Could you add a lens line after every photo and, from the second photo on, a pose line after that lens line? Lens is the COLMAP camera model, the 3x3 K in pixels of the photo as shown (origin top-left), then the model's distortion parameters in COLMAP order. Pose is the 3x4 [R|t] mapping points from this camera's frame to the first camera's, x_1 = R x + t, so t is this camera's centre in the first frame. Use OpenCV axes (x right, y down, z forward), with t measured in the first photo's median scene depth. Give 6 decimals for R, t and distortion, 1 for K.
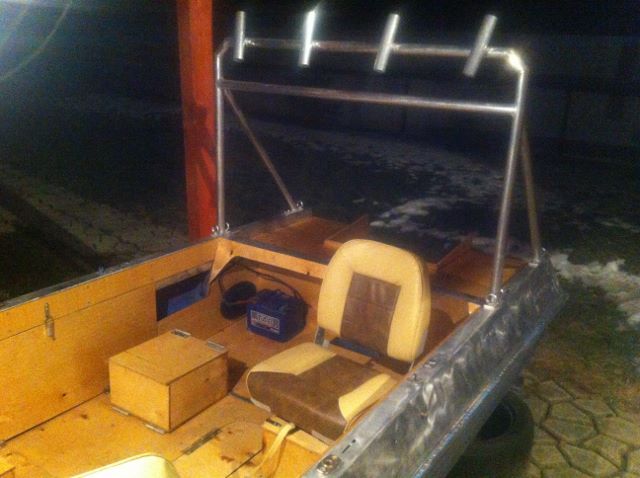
lens RADIAL K [[611.1, 0, 322.1], [0, 611.1, 241.9], [0, 0, 1]] dist [0.097297, -0.341773]
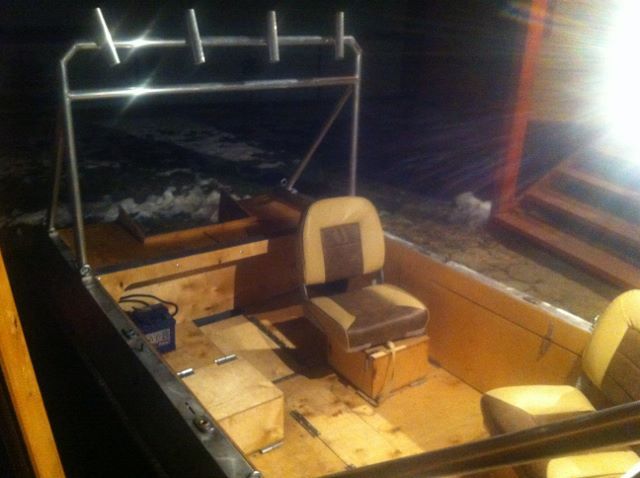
lens RADIAL K [[611.1, 0, 322.1], [0, 611.1, 241.9], [0, 0, 1]] dist [0.097297, -0.341773]
pose [[0.360495, -0.365136, 0.858323, -0.786273], [0.271827, 0.921380, 0.277794, -0.206903], [-0.892274, 0.133172, 0.431407, 0.367295]]
